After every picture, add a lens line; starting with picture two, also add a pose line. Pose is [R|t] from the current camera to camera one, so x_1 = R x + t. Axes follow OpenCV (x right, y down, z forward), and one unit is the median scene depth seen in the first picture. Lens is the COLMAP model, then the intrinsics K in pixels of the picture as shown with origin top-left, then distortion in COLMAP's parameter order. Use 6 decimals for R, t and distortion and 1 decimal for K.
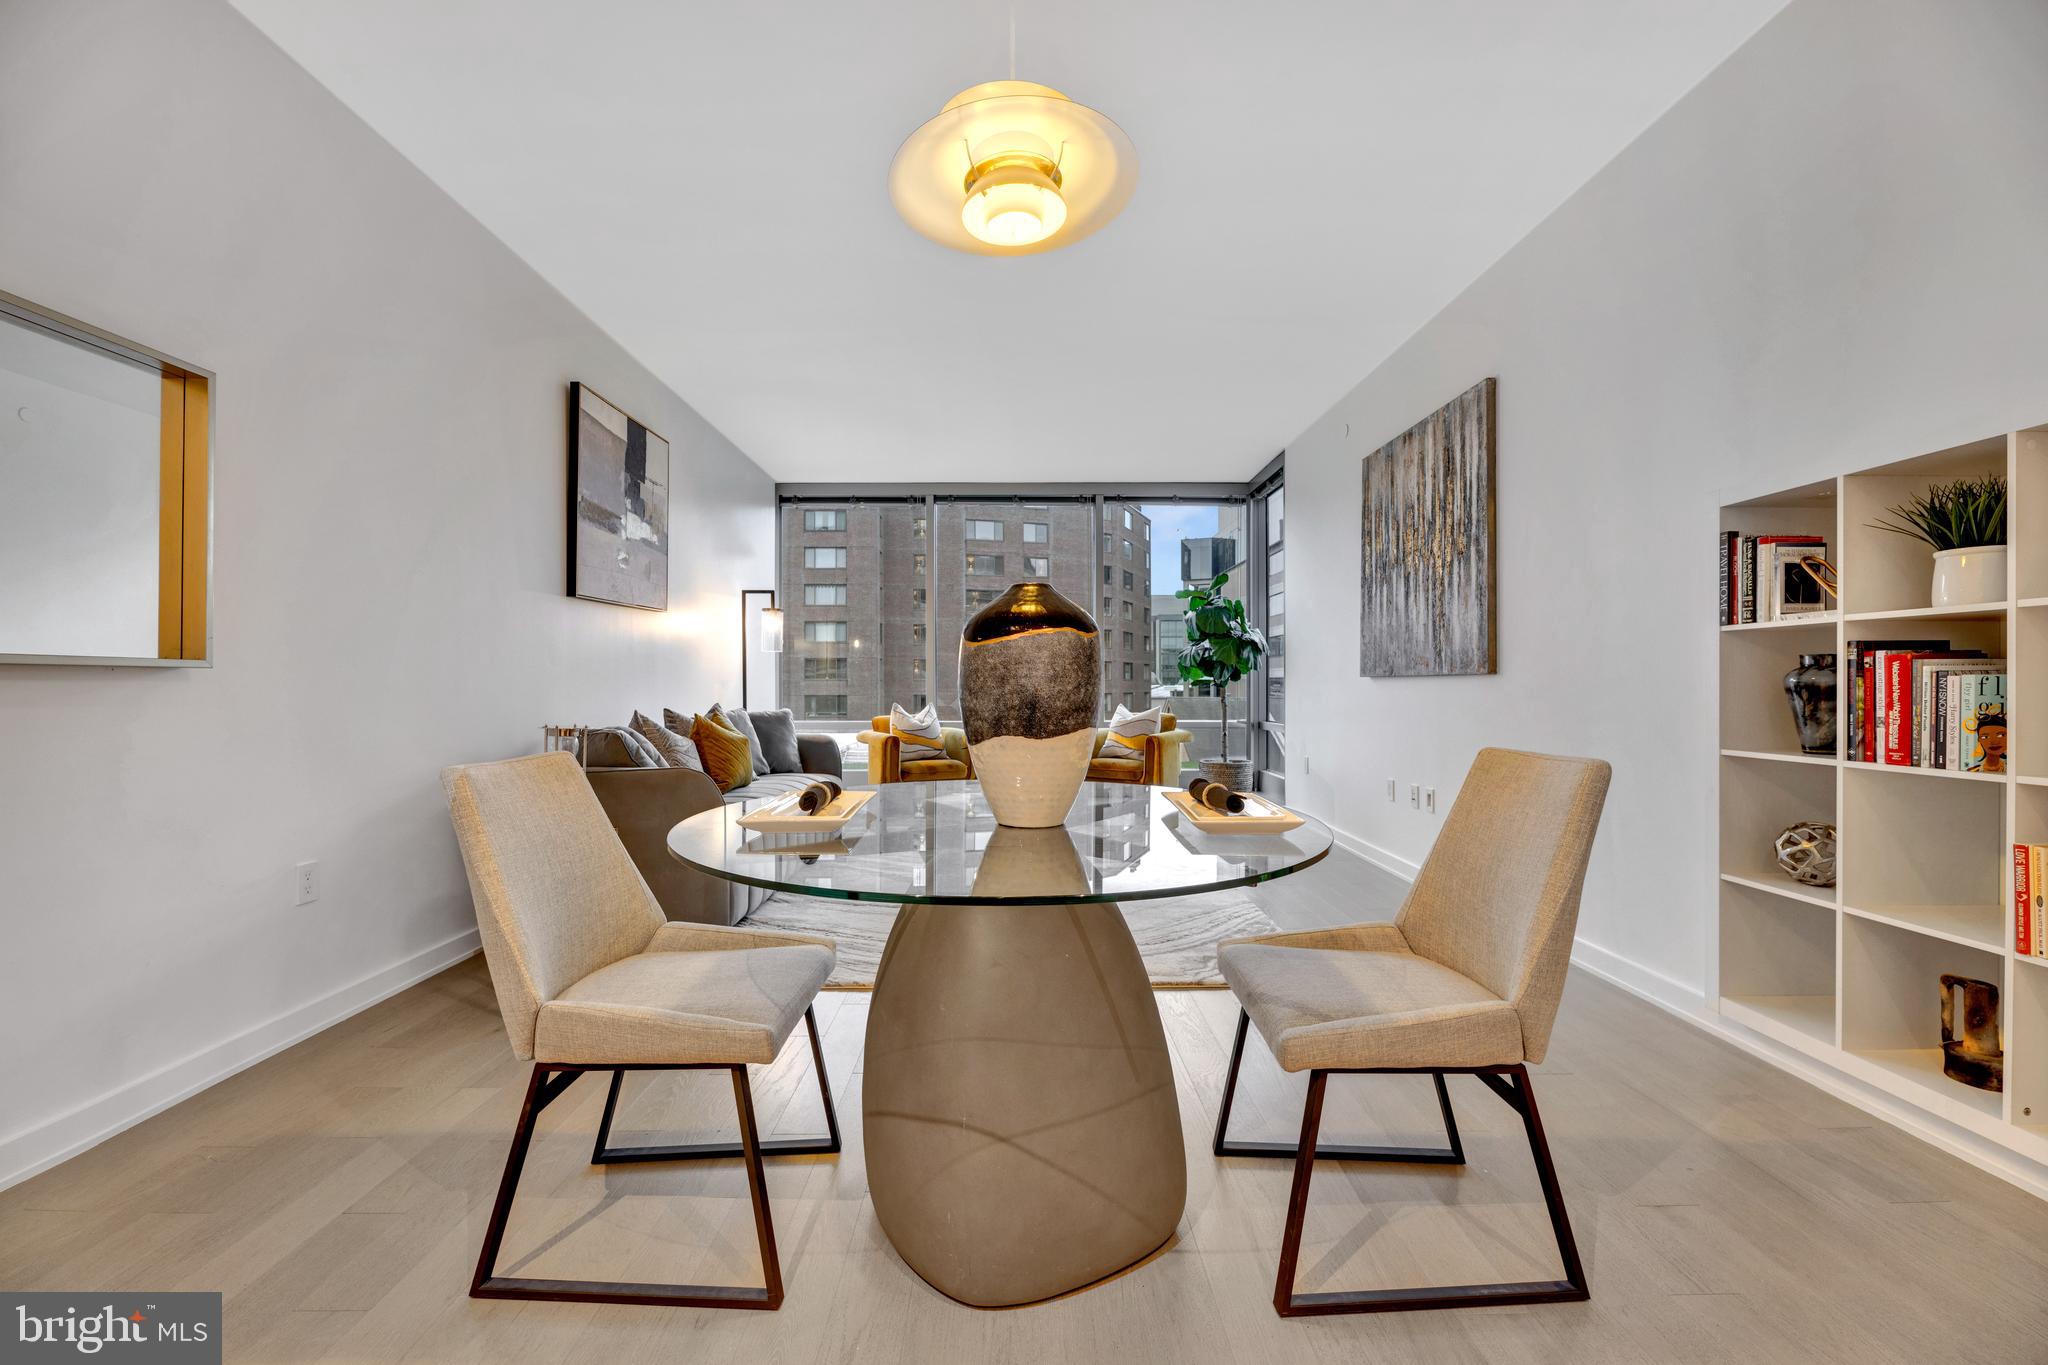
lens RADIAL K [[817.9, 0, 1018.8], [0, 817.9, 687.9], [0, 0, 1]] dist [0.002191, -0.004595]
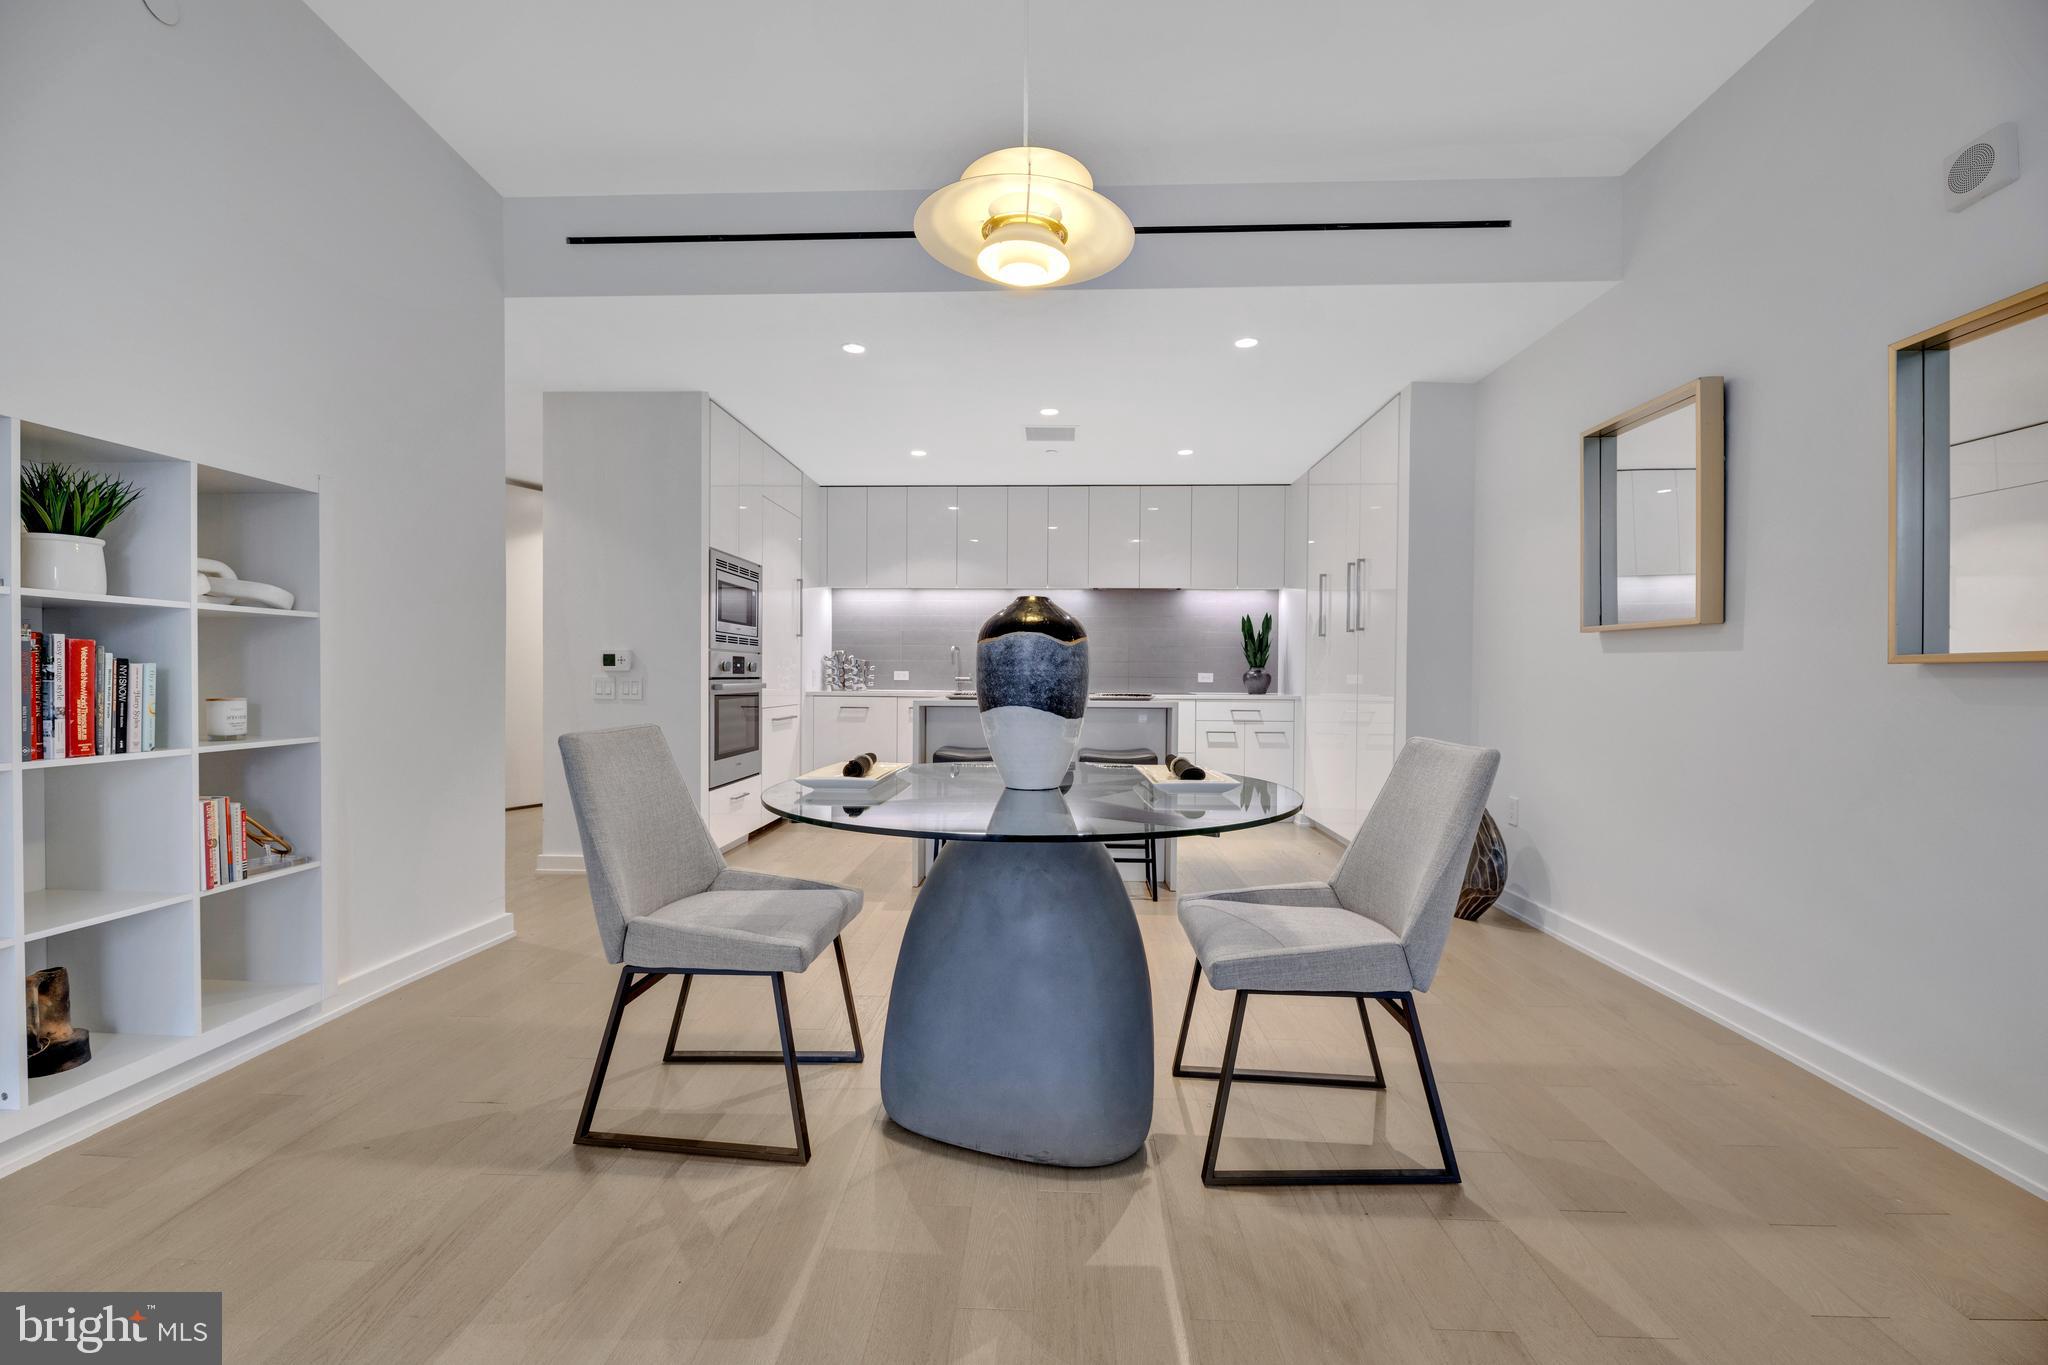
lens RADIAL K [[817.9, 0, 1018.8], [0, 817.9, 687.9], [0, 0, 1]] dist [0.002191, -0.004595]
pose [[-0.998619, -0.006032, 0.052191, -0.020888], [-0.005123, 0.999833, 0.017542, -0.002887], [-0.052288, 0.017251, -0.998483, 0.781933]]
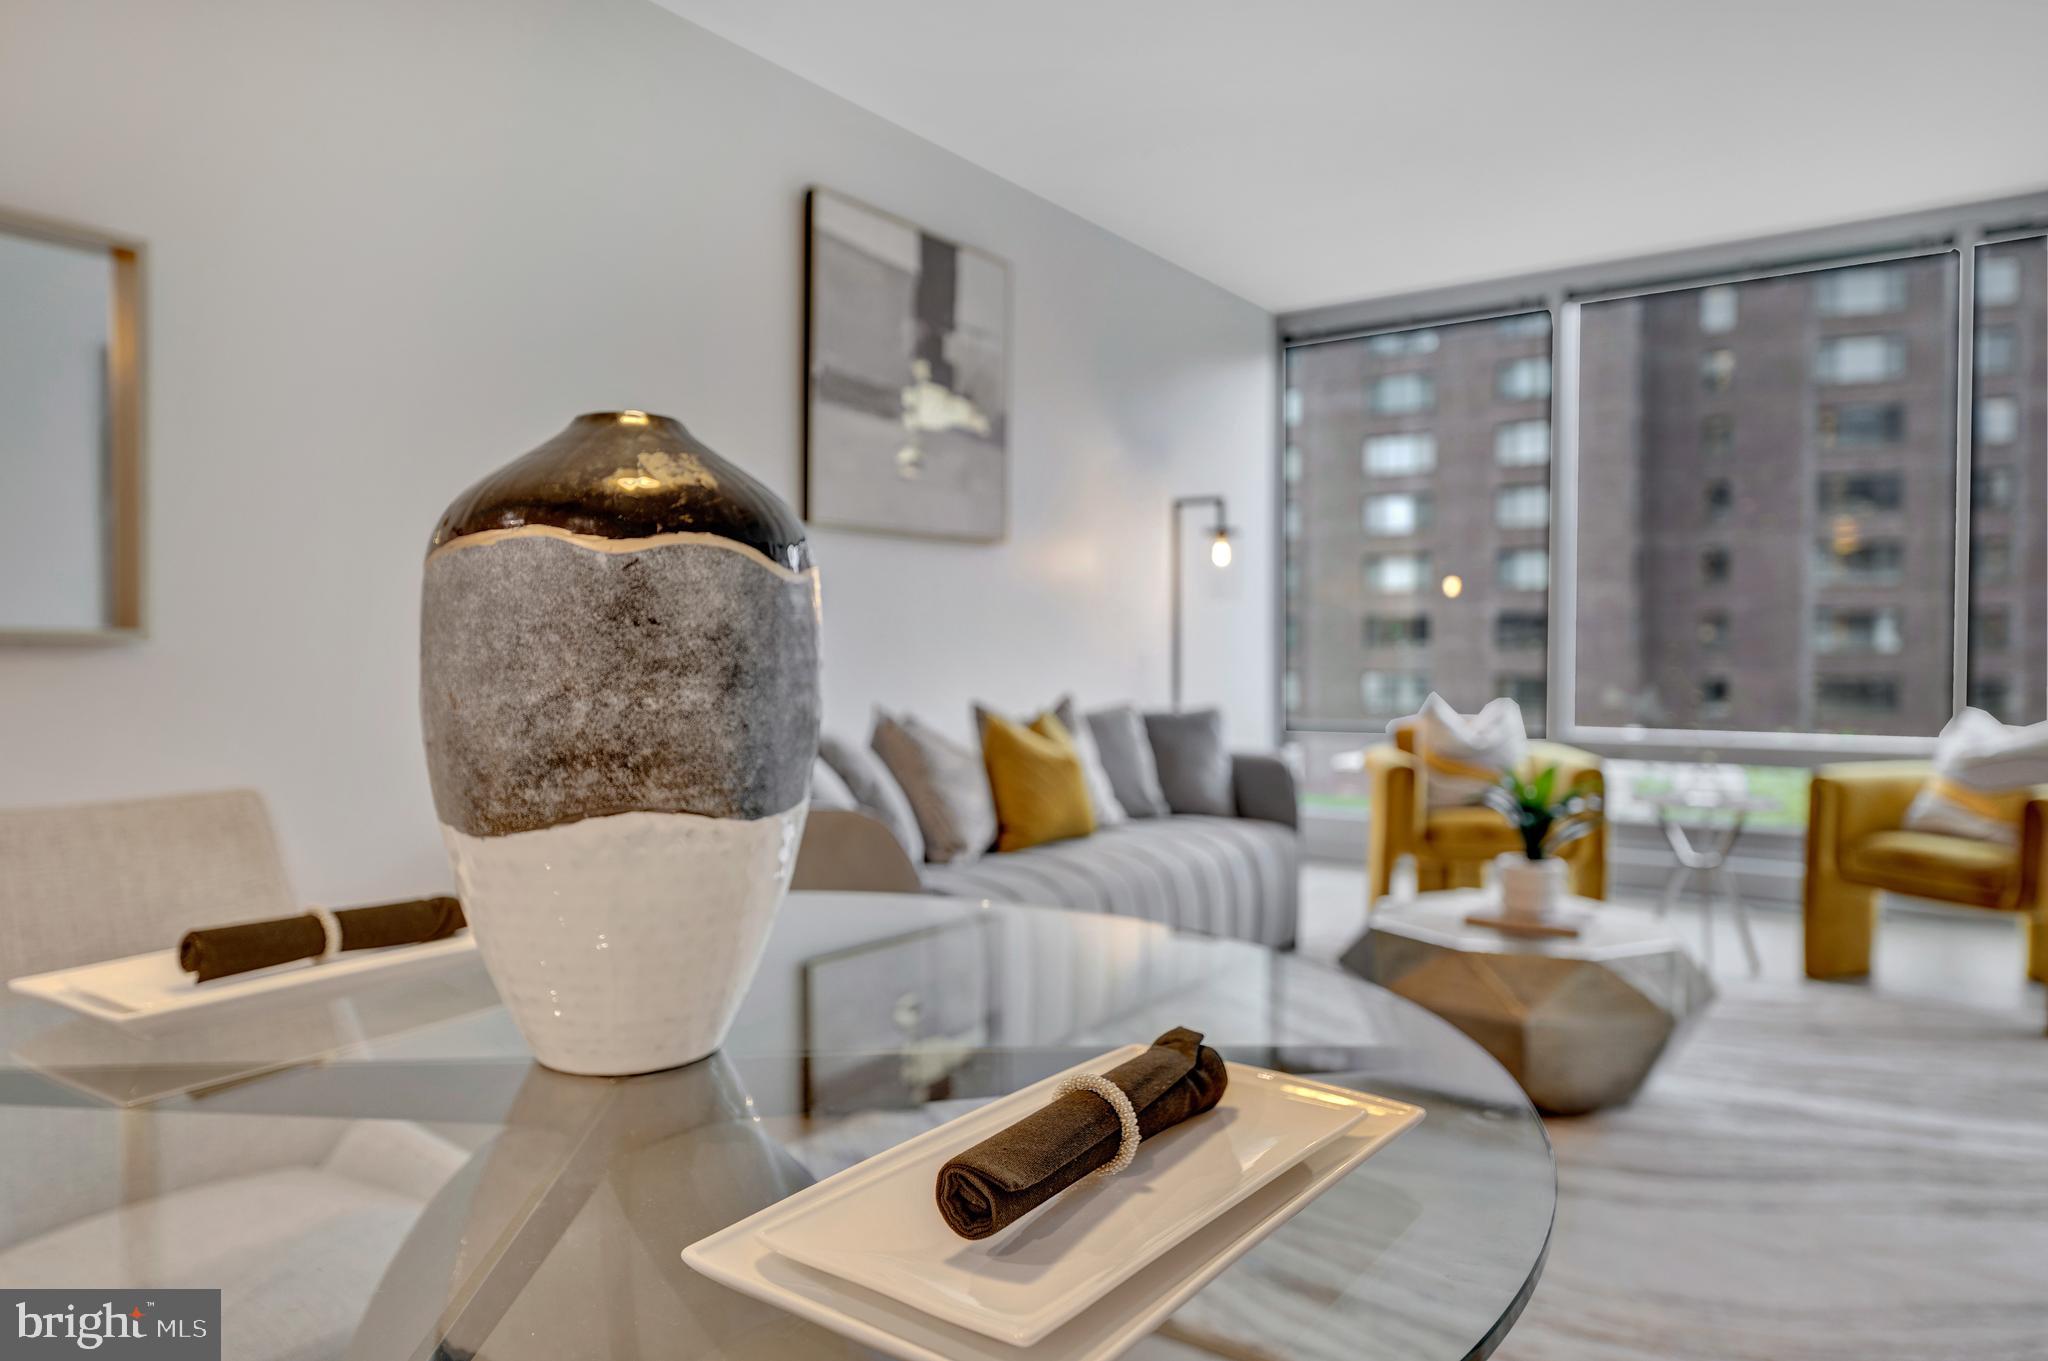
lens RADIAL K [[1312.3, 0, 1024.0], [0, 1312.3, 680.5], [0, 0, 1]] dist [0.008402, 0.001541]
pose [[0.815349, 0.012136, -0.578843, 0.162782], [-0.004507, 0.999883, 0.014615, -0.004335], [0.578953, -0.009308, 0.815308, 0.223835]]
